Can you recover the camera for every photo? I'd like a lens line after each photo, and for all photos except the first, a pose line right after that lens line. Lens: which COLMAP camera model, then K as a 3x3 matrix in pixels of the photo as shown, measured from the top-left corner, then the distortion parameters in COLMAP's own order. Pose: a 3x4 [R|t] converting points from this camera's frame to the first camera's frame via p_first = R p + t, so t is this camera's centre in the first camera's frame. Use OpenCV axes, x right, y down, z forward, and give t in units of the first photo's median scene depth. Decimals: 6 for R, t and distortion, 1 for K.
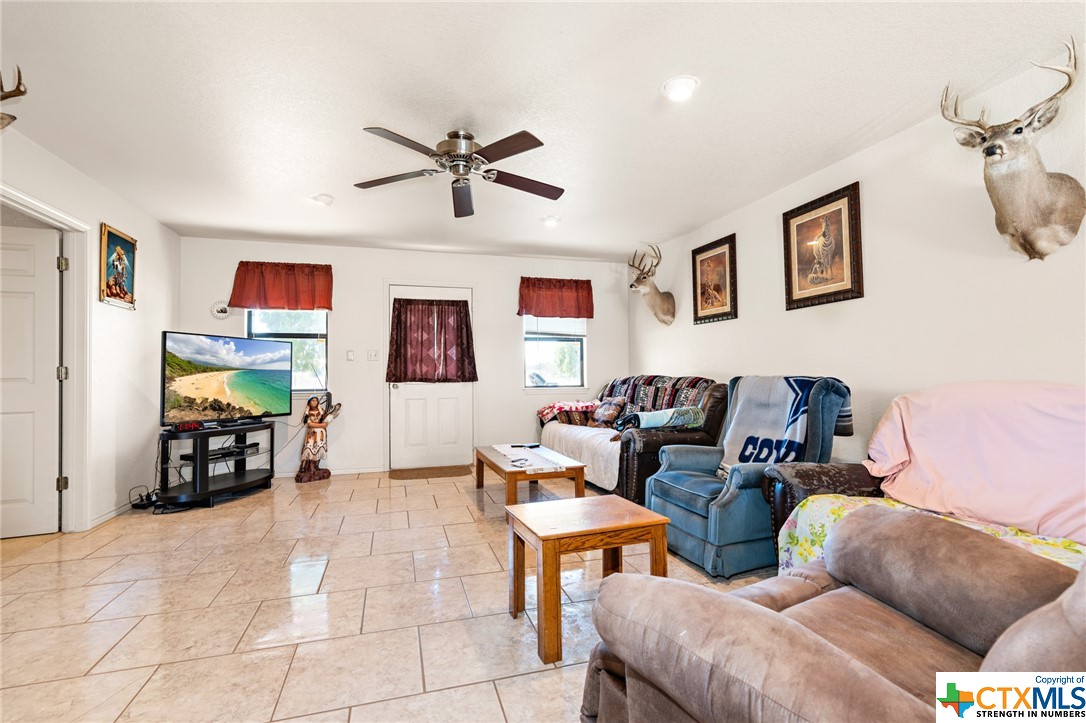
lens RADIAL K [[492.7, 0, 547.0], [0, 492.7, 364.7], [0, 0, 1]] dist [-0.008192, 0.000741]
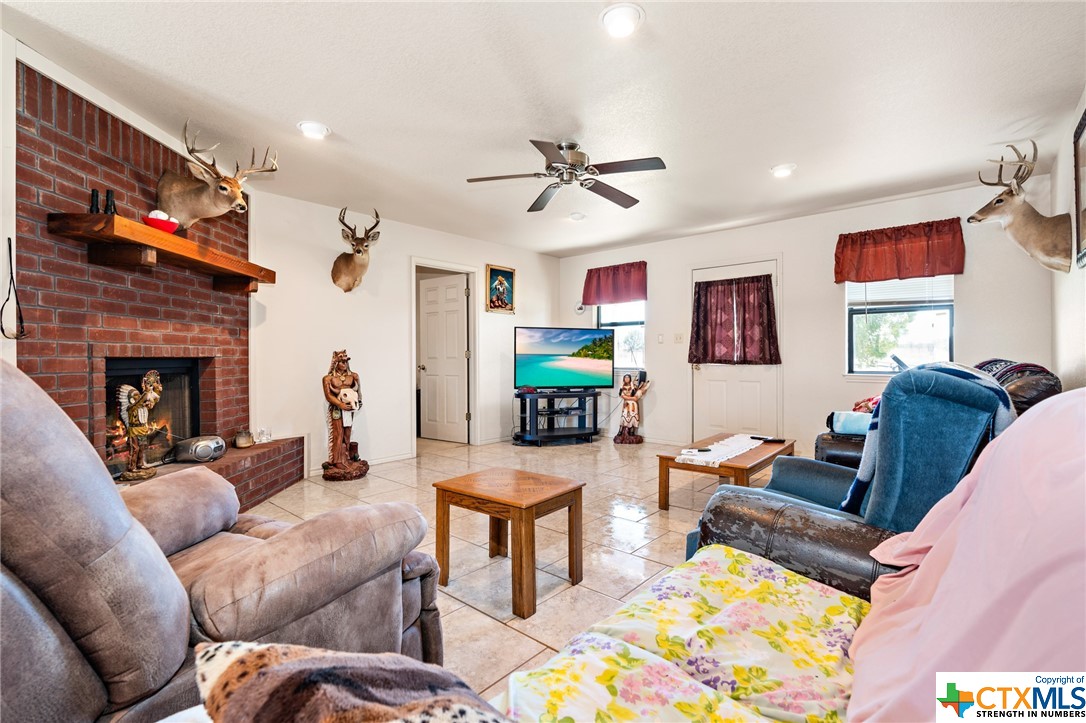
lens RADIAL K [[492.7, 0, 554.6], [0, 492.7, 361.5], [0, 0, 1]] dist [-0.008192, 0.000741]
pose [[0.528119, 0.015906, -0.849021, 0.454688], [0.013980, 0.999526, 0.027422, -0.001146], [0.849055, -0.026351, 0.527647, 0.215666]]
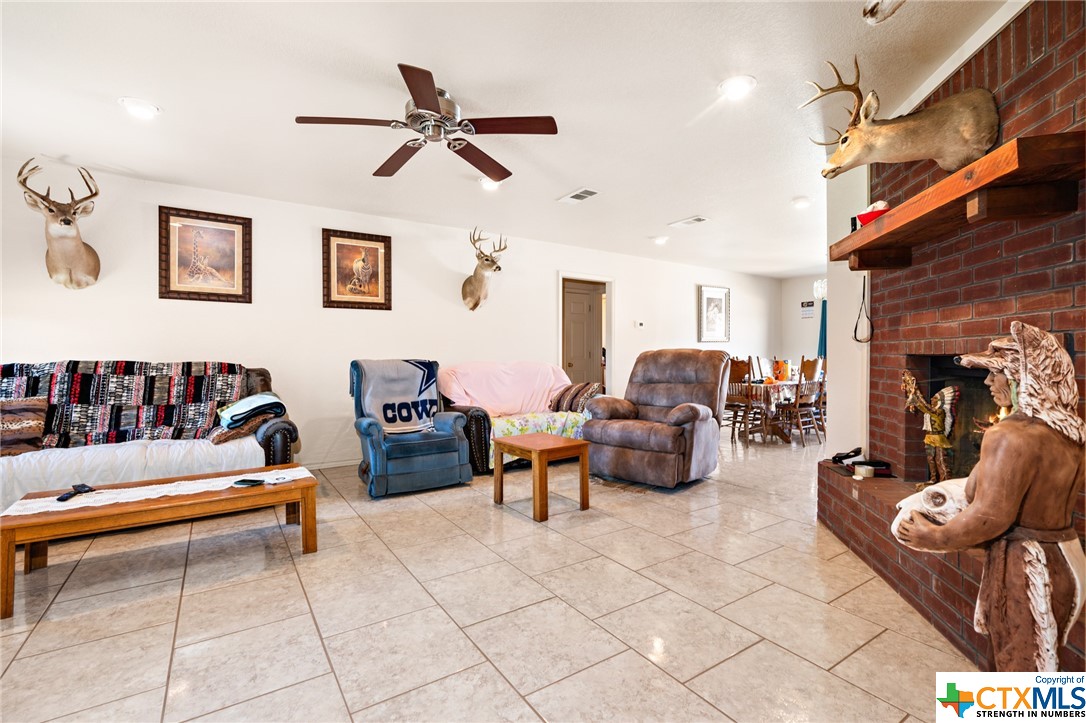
lens RADIAL K [[492.7, 0, 546.7], [0, 492.7, 354.9], [0, 0, 1]] dist [-0.008192, 0.000741]
pose [[-0.290324, 0.010375, 0.956872, -0.655408], [-0.013453, 0.999798, -0.014922, 0.015402], [-0.956834, -0.017205, -0.290126, 0.622209]]
